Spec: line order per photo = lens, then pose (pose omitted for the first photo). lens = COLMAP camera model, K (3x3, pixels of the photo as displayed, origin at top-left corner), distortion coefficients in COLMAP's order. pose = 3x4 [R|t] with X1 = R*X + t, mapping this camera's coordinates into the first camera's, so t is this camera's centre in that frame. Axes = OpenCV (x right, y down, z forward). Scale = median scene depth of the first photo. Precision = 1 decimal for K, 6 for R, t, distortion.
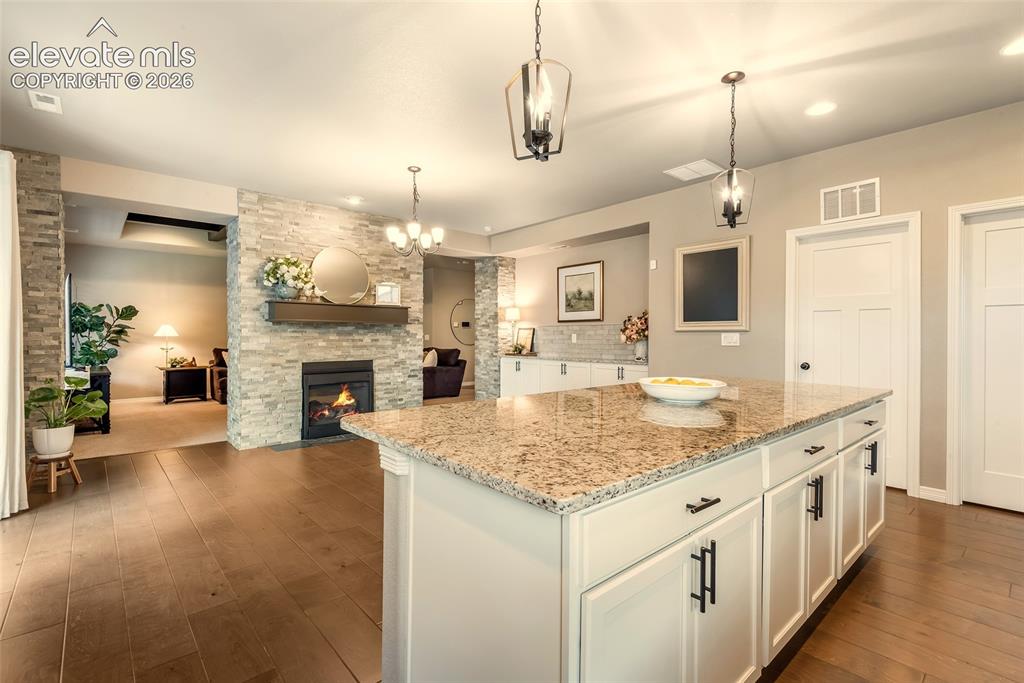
lens RADIAL K [[473.6, 0, 514.3], [0, 473.6, 338.9], [0, 0, 1]] dist [0.017492, 0.000252]
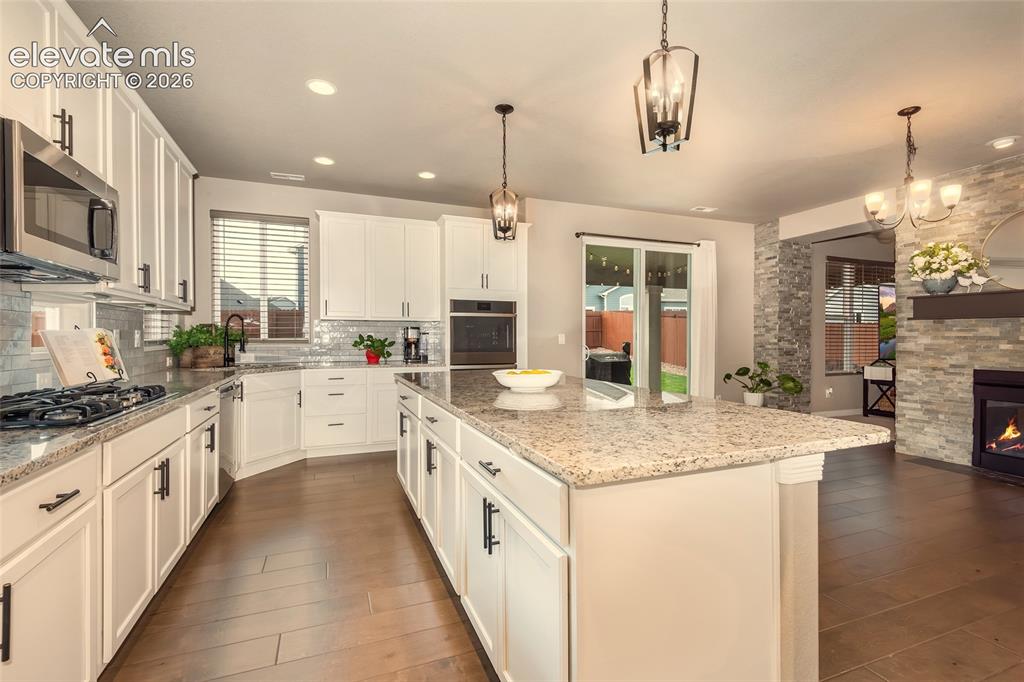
lens RADIAL K [[473.6, 0, 512.9], [0, 473.6, 340.6], [0, 0, 1]] dist [0.017492, 0.000252]
pose [[-0.355962, 0.004037, -0.934492, 0.616875], [-0.007171, 0.999949, 0.007051, 0.001934], [0.934473, 0.009211, -0.355915, 0.599487]]
